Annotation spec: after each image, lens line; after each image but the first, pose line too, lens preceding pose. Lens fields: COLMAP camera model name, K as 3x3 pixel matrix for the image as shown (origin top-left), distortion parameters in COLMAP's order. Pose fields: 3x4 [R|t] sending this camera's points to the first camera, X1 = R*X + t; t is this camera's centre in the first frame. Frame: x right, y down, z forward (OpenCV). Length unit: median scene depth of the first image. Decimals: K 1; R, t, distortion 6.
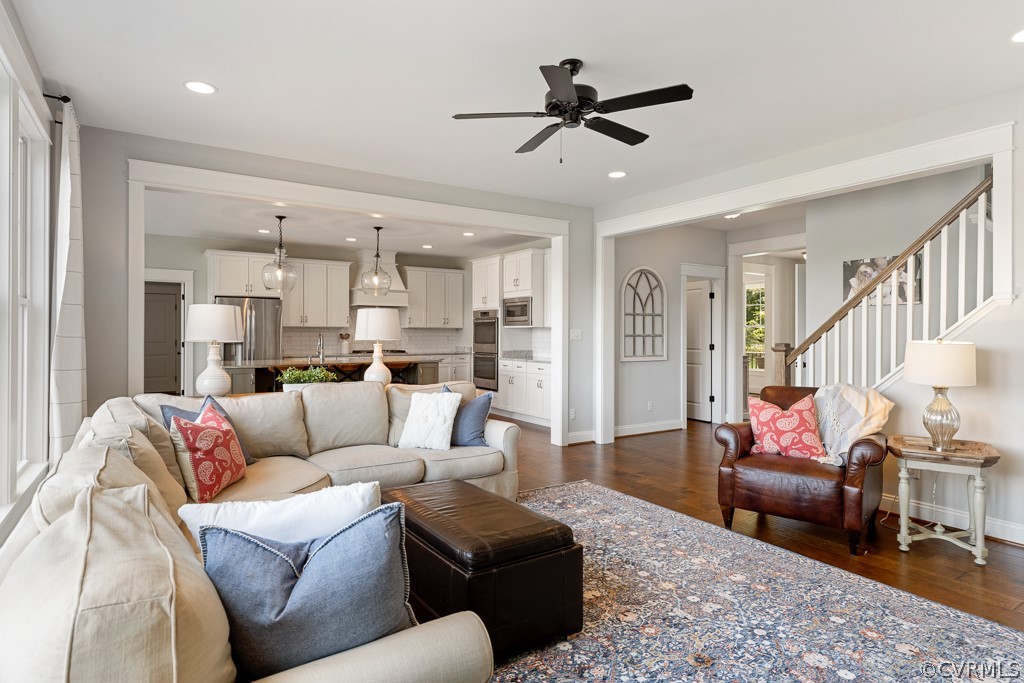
lens RADIAL K [[555.8, 0, 513.2], [0, 555.8, 337.2], [0, 0, 1]] dist [-0.000292, -0.000015]
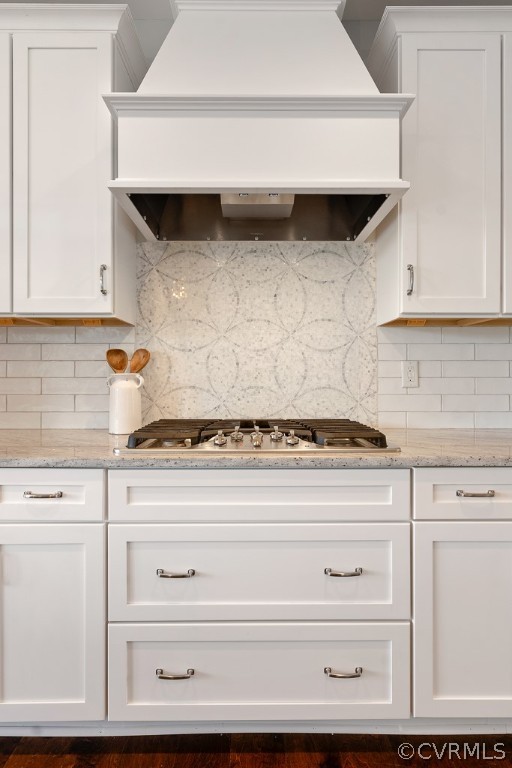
lens RADIAL K [[382.8, 0, 258.4], [0, 382.8, 379.8], [0, 0, 1]] dist [0.004218, 0.000545]
pose [[0.836472, 0.004333, -0.547992, -0.169974], [-0.002252, 0.999987, 0.004469, 0.006528], [0.548005, -0.002504, 0.836472, 0.927038]]
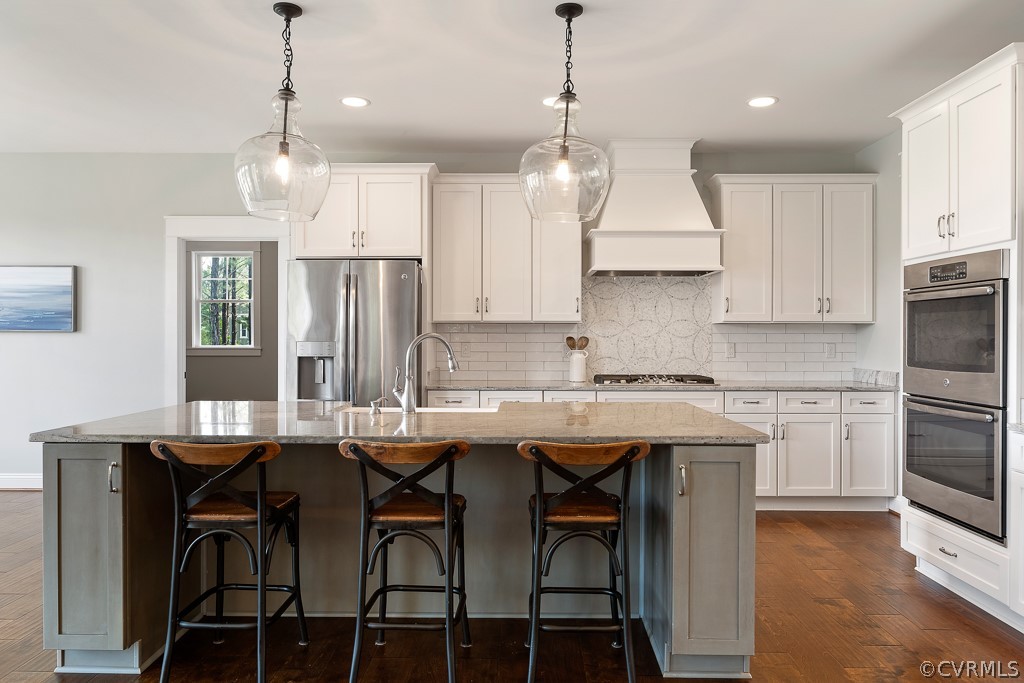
lens RADIAL K [[679.9, 0, 511.8], [0, 679.9, 339.7], [0, 0, 1]] dist [-0.009437, -0.001755]
pose [[0.829901, 0.001481, -0.557909, -0.040392], [-0.004027, 0.999986, -0.003337, -0.002037], [0.557896, 0.005016, 0.829895, 0.531911]]
